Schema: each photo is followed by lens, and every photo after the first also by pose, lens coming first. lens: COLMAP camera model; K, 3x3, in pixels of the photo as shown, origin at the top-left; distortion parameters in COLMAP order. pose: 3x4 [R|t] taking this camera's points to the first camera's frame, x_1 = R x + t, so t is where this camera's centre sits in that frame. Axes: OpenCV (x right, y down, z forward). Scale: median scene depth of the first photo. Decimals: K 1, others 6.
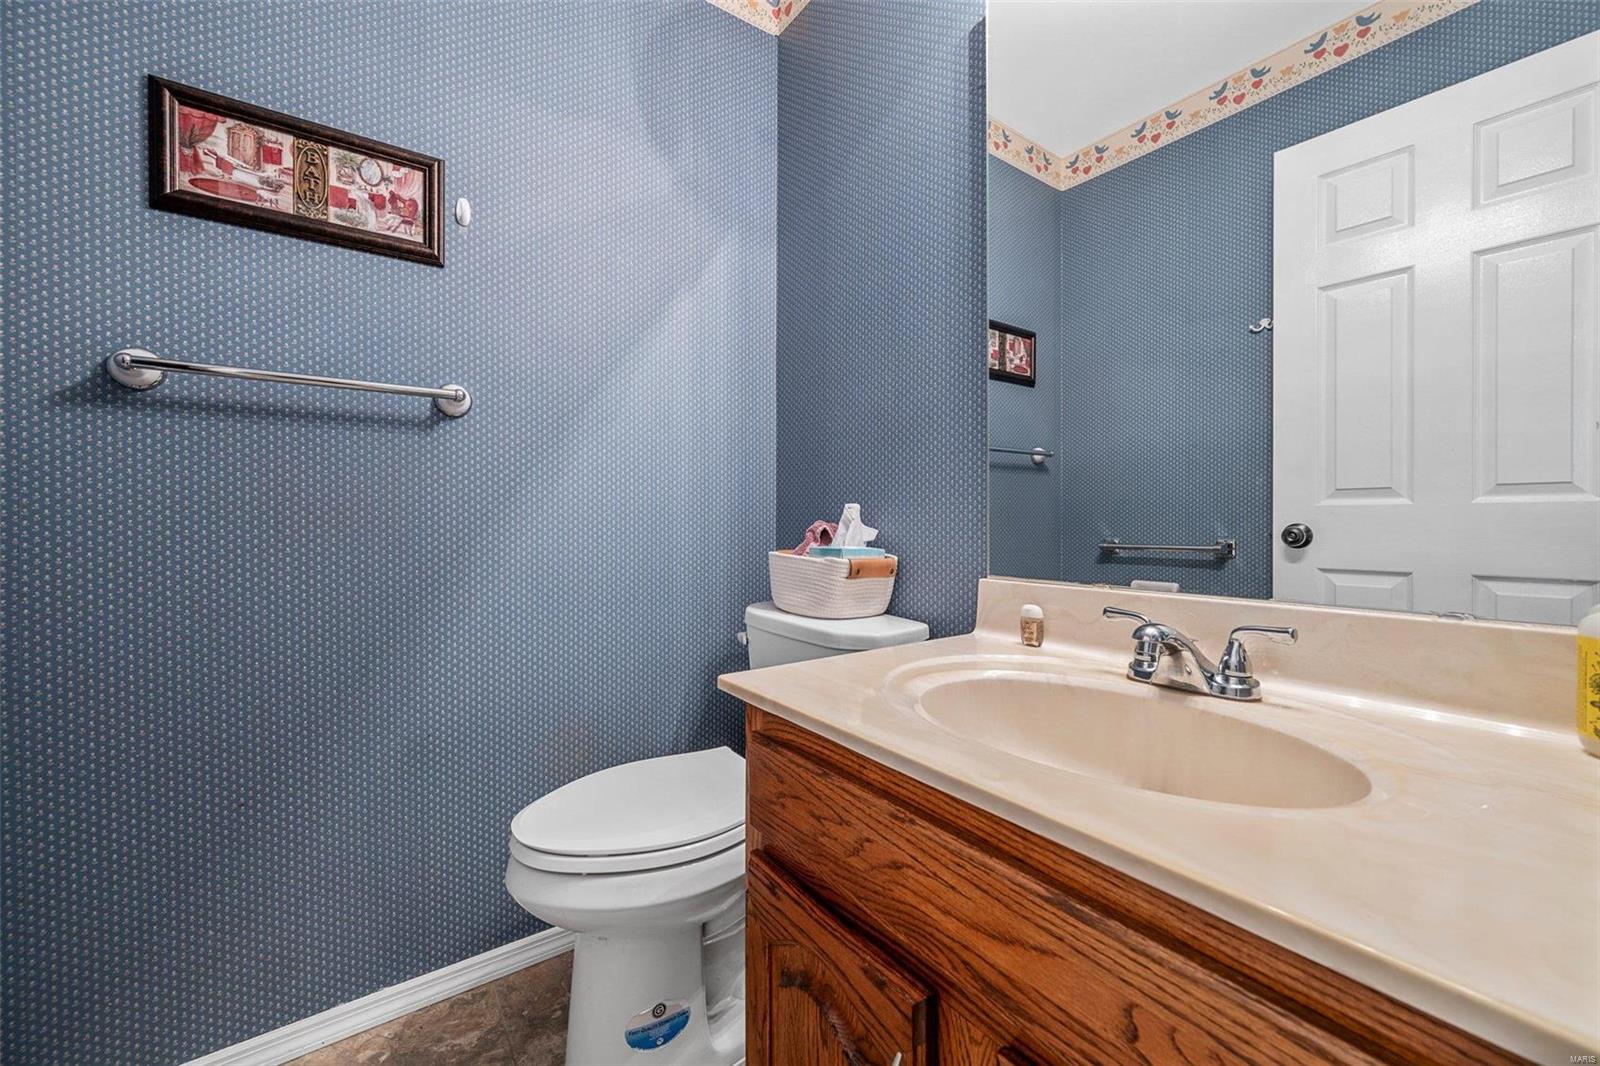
lens RADIAL K [[632.2, 0, 800.0], [0, 632.2, 521.4], [0, 0, 1]] dist [0.001780, -0.000635]
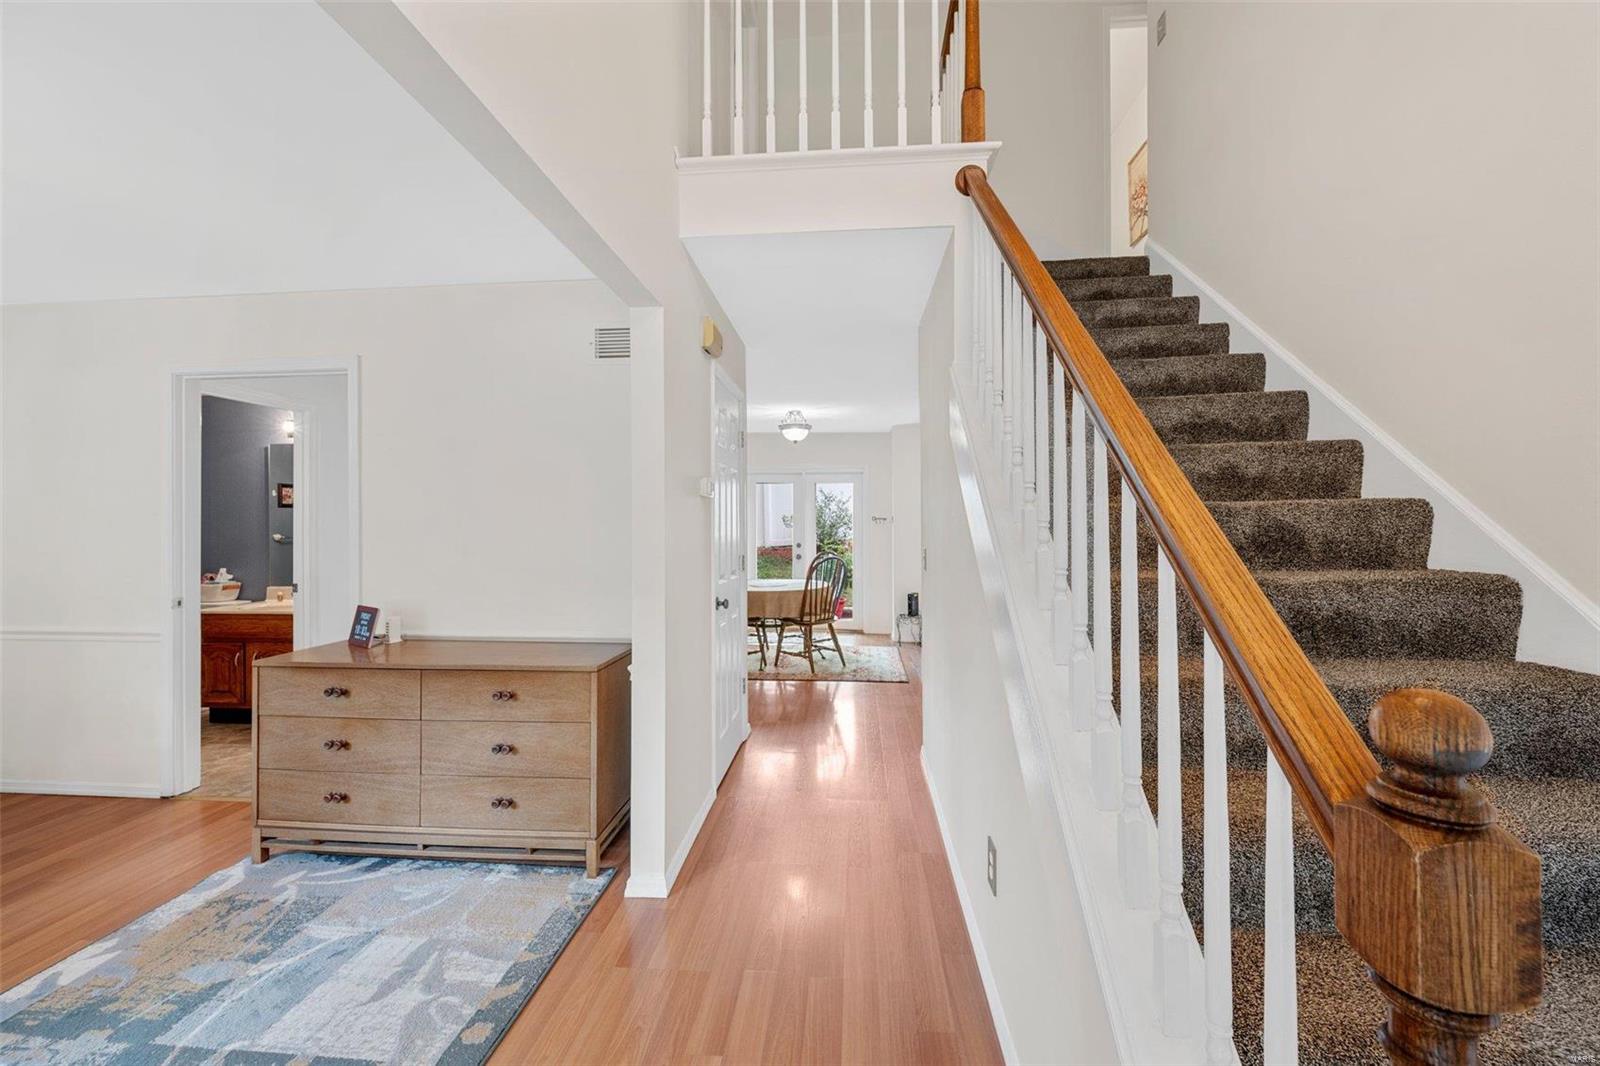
lens RADIAL K [[632.2, 0, 803.3], [0, 632.2, 524.9], [0, 0, 1]] dist [0.001780, -0.000635]
pose [[0.651028, 0.002548, 0.759049, -0.470633], [0.007736, 0.999920, -0.009992, -0.203558], [-0.759014, 0.012377, 0.650957, -3.587161]]
